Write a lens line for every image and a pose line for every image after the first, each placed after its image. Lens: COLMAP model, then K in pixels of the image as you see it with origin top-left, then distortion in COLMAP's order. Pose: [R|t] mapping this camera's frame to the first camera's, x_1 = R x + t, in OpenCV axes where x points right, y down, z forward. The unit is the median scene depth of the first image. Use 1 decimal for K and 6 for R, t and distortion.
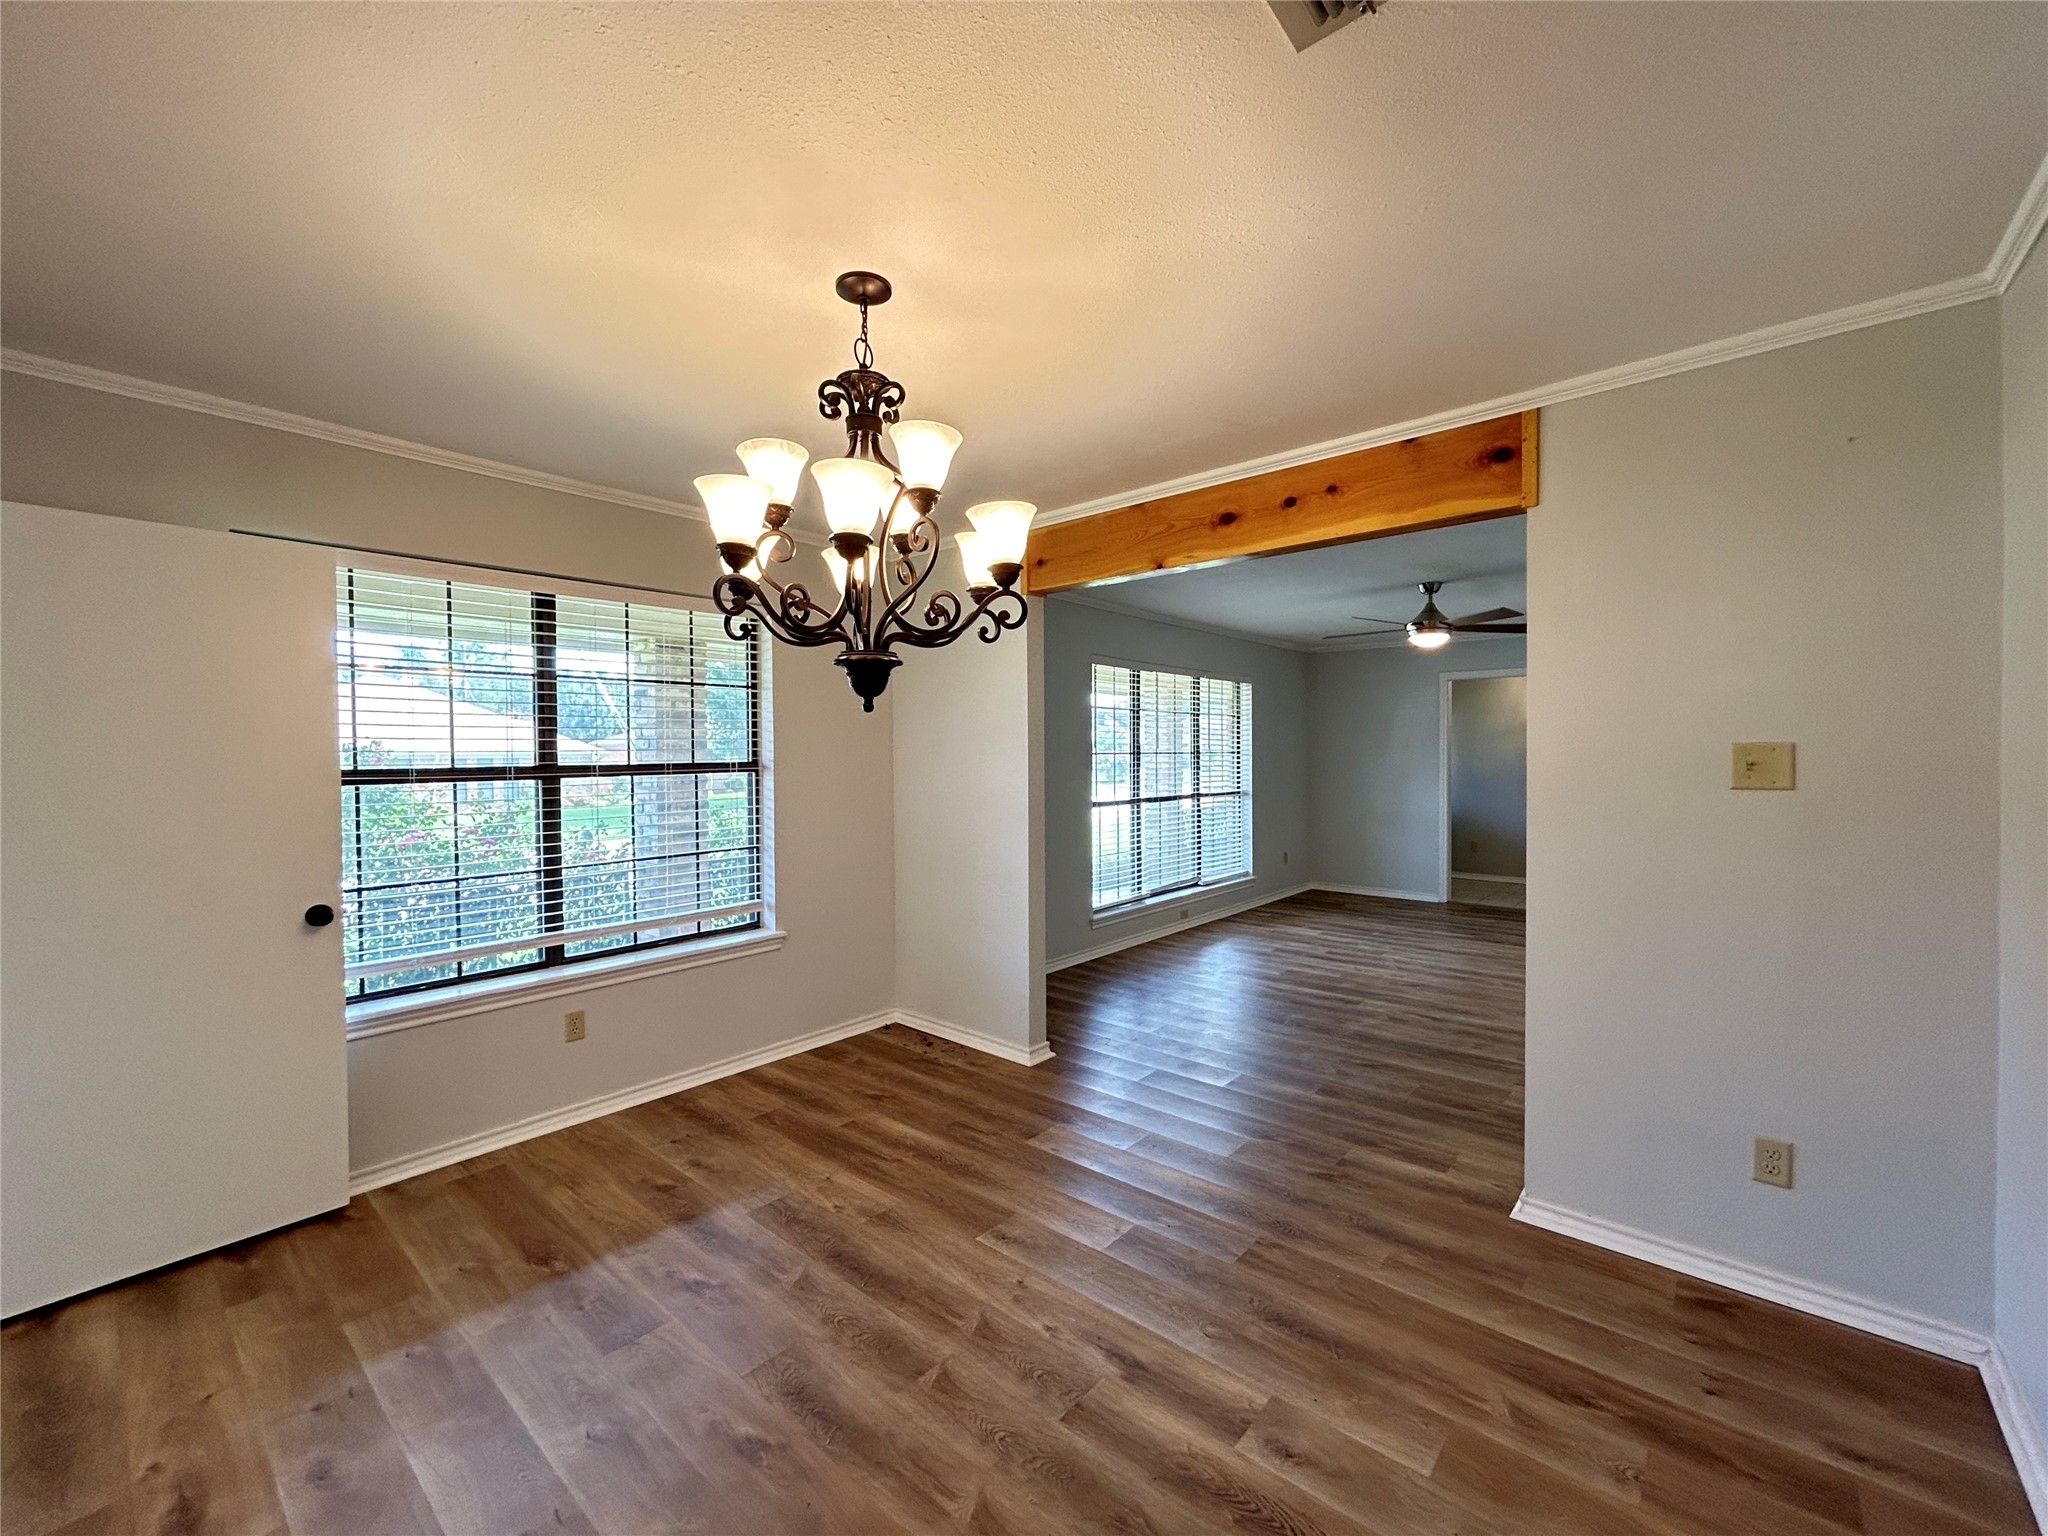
lens RADIAL K [[834.9, 0, 1021.2], [0, 834.9, 763.9], [0, 0, 1]] dist [-0.005397, 0.003024]
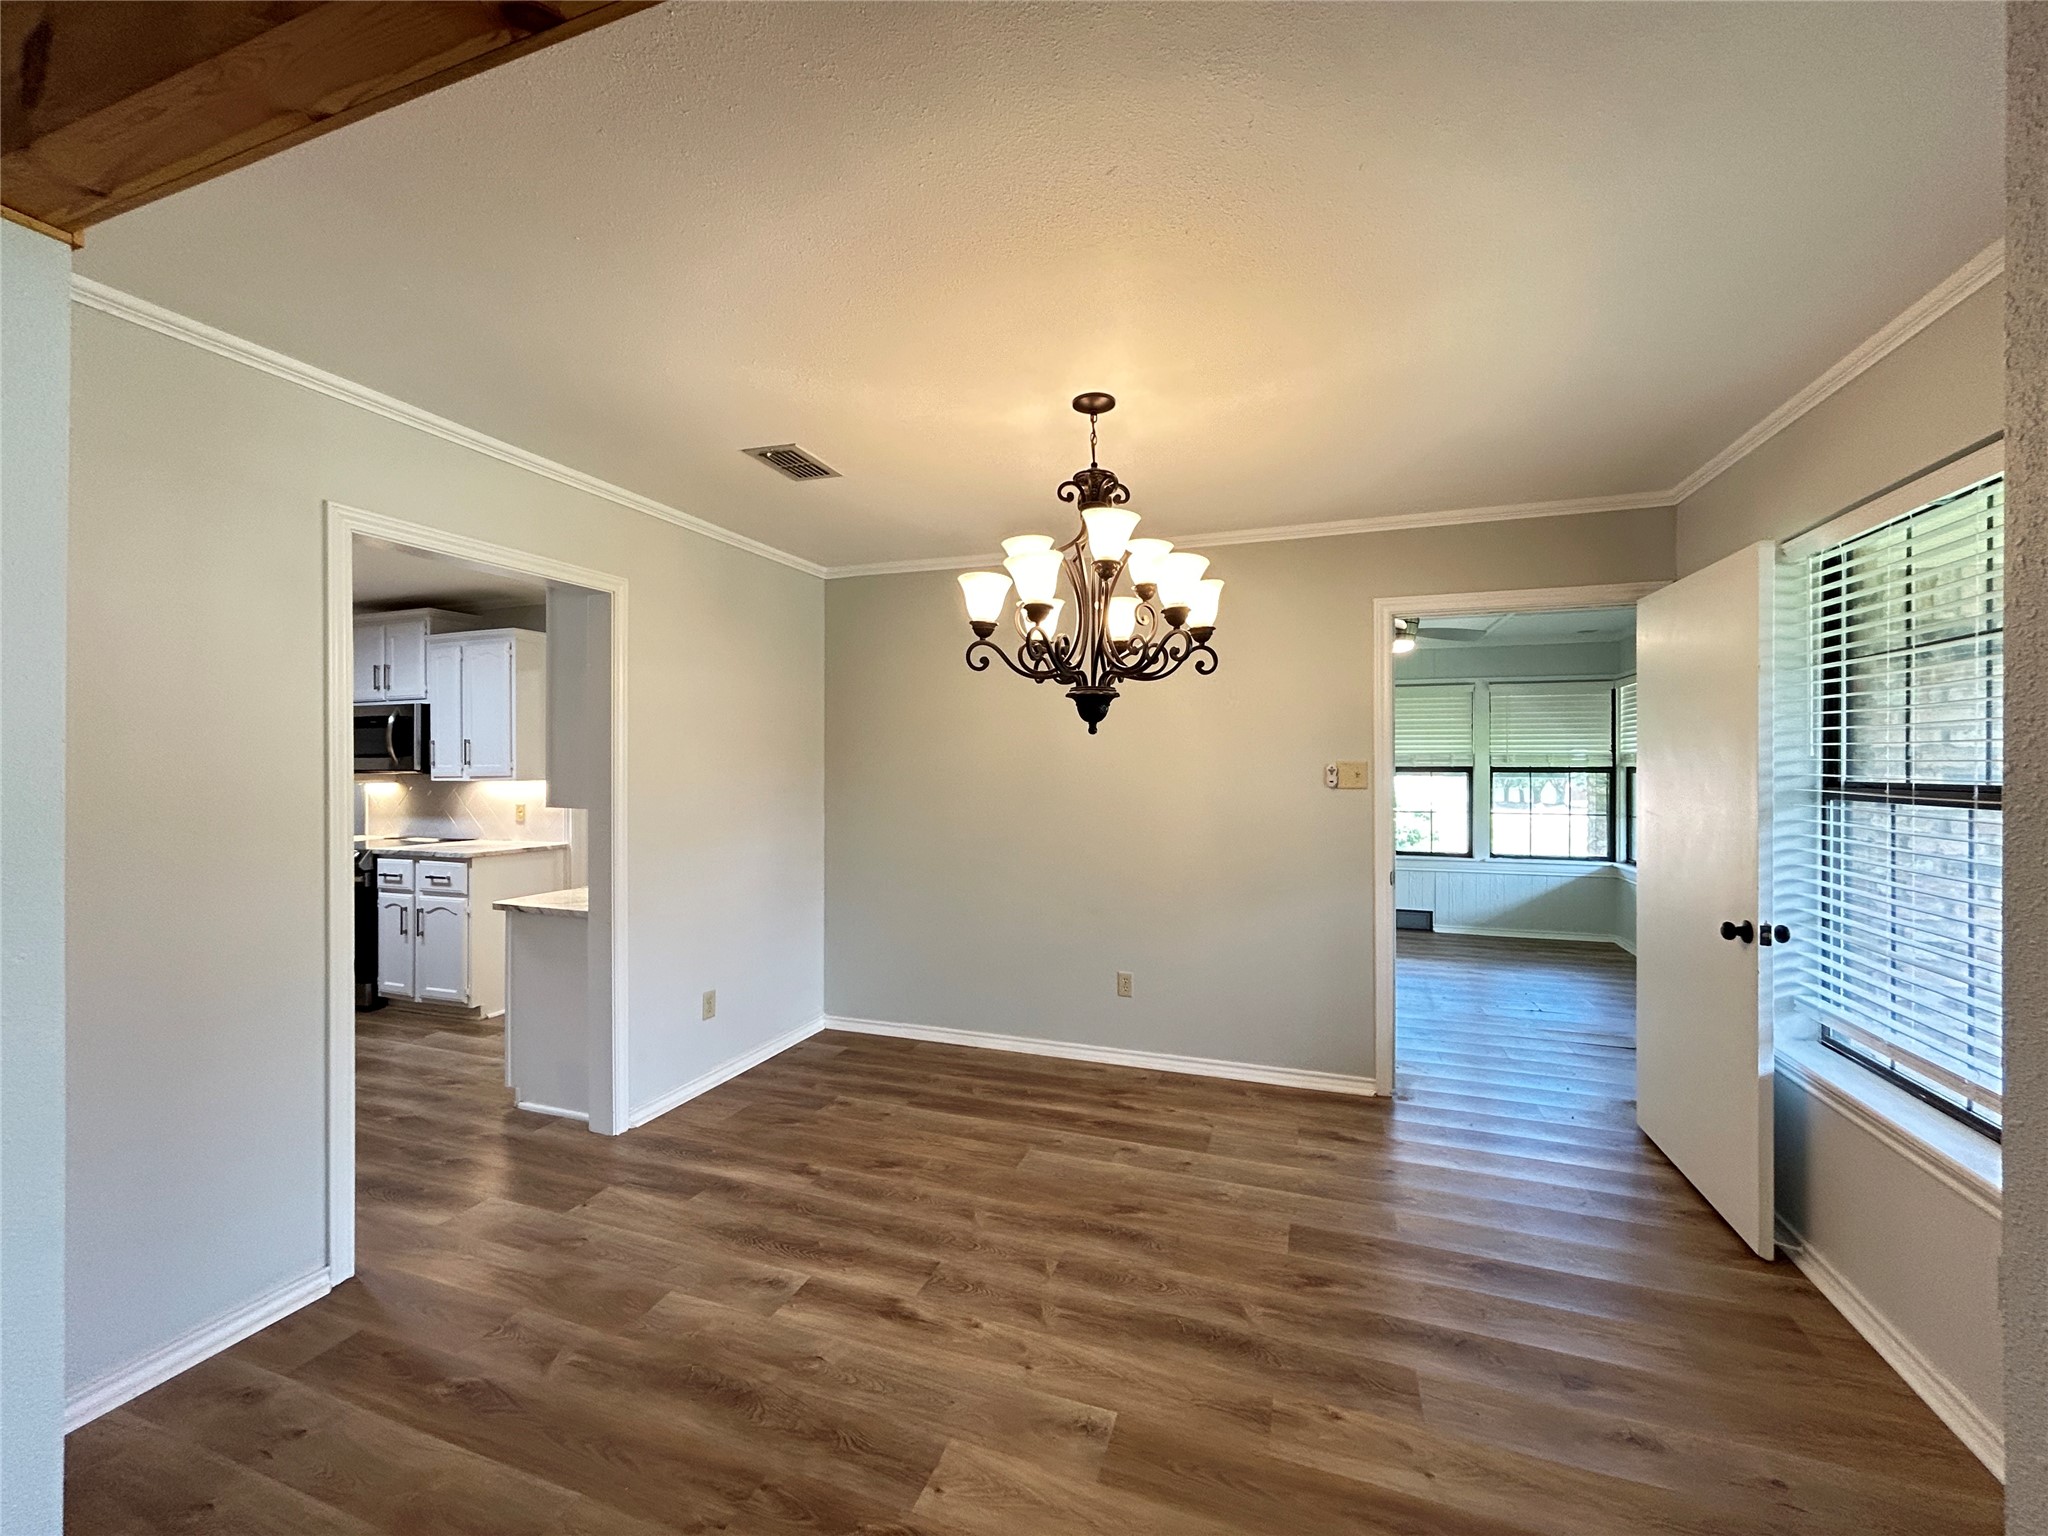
lens RADIAL K [[834.9, 0, 1021.2], [0, 834.9, 763.9], [0, 0, 1]] dist [-0.005397, 0.003024]
pose [[-0.933535, 0.007533, -0.358407, 0.313567], [0.000601, 0.999811, 0.019447, -0.034724], [0.358486, 0.017939, -0.933363, 1.789286]]
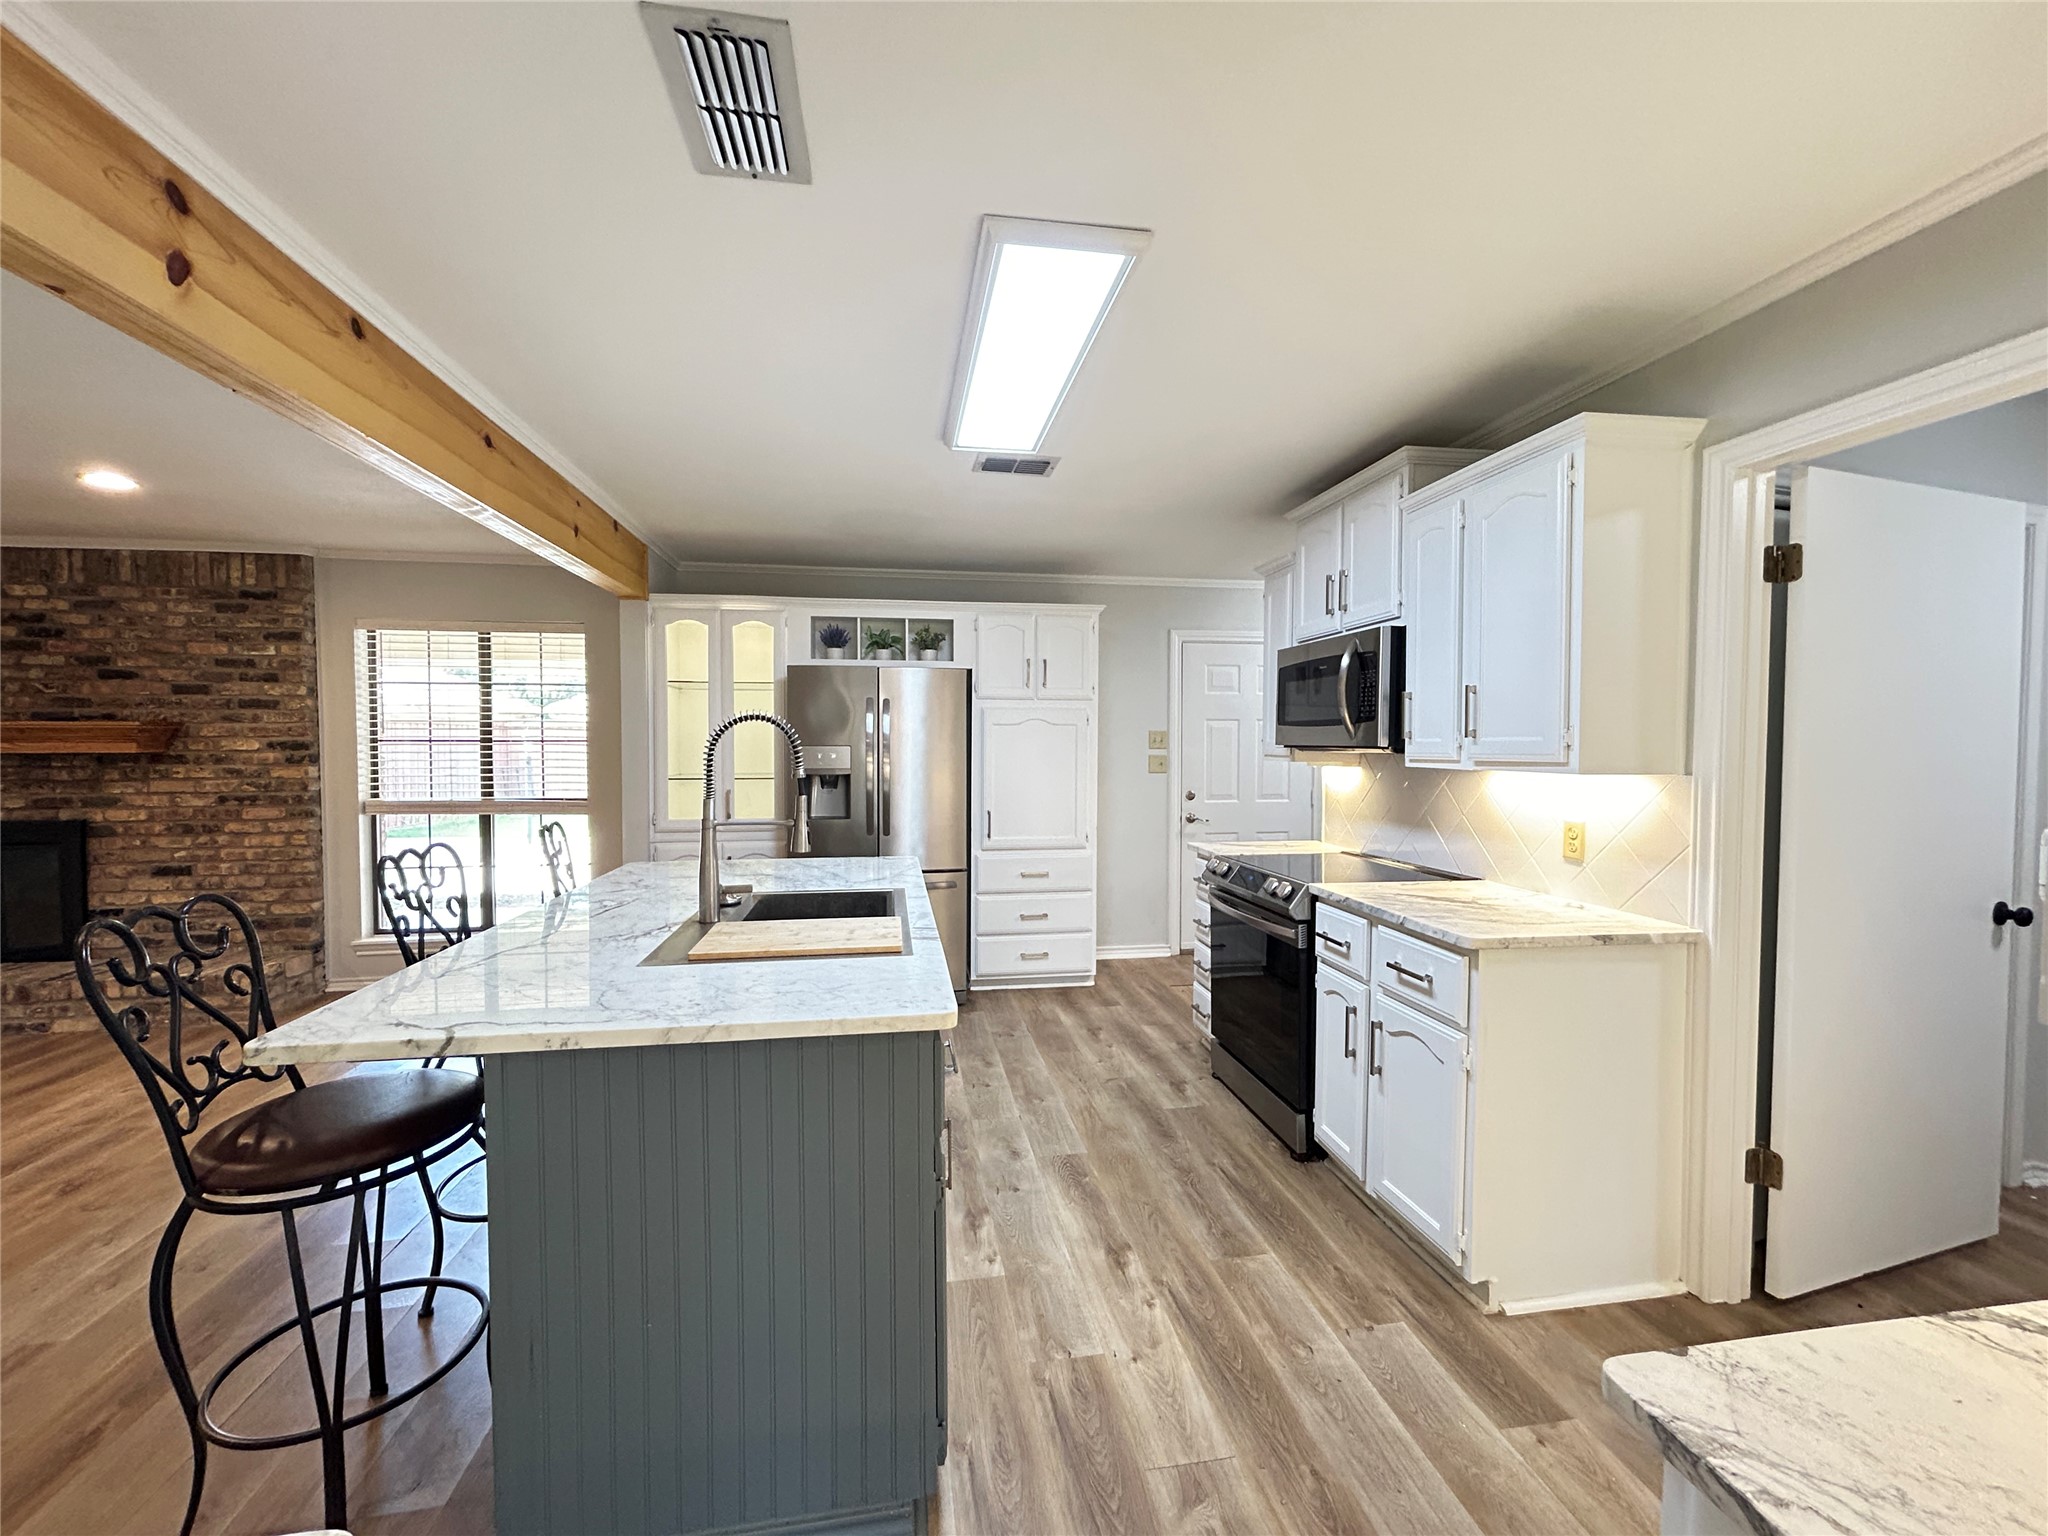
lens RADIAL K [[829.6, 0, 1022.1], [0, 829.6, 766.1], [0, 0, 1]] dist [0.011182, -0.005184]
pose [[-0.765530, -0.017005, 0.643176, 0.640460], [0.012654, 0.999059, 0.041476, -0.005940], [-0.643276, 0.039890, -0.764595, 0.411167]]
